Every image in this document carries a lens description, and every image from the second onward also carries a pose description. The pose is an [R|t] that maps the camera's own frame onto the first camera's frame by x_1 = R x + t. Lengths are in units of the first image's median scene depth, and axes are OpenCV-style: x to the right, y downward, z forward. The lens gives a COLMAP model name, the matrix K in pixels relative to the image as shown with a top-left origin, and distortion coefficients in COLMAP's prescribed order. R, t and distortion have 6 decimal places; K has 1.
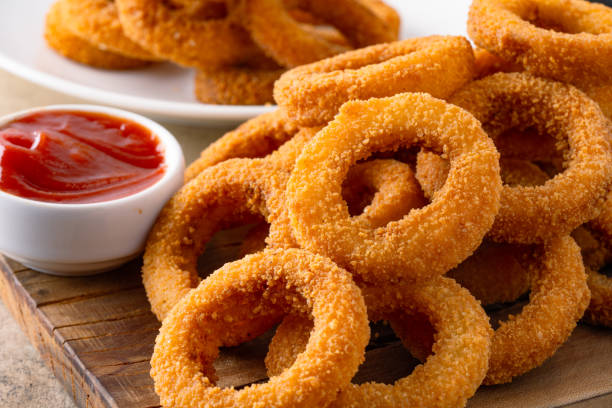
lens RADIAL K [[2476.5, 0, 306.0], [0, 2476.5, 204.0], [0, 0, 1]] dist [-0.183085, -2.880991]
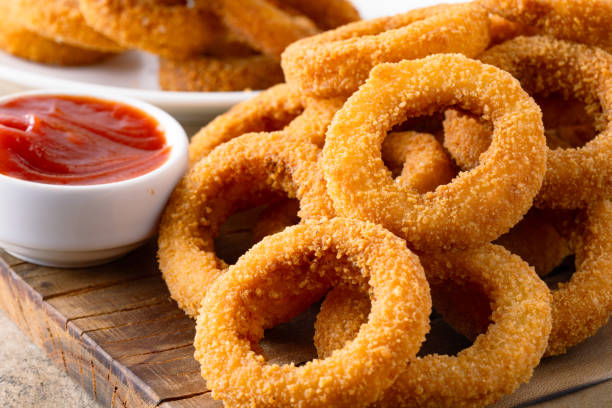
lens RADIAL K [[2476.5, 0, 306.0], [0, 2476.5, 204.0], [0, 0, 1]] dist [-0.183085, -2.880991]
pose [[0.988909, -0.032414, 0.144939, -0.149160], [0.040021, 0.997953, -0.049883, 0.057707], [-0.143026, 0.055131, 0.988182, 0.075318]]
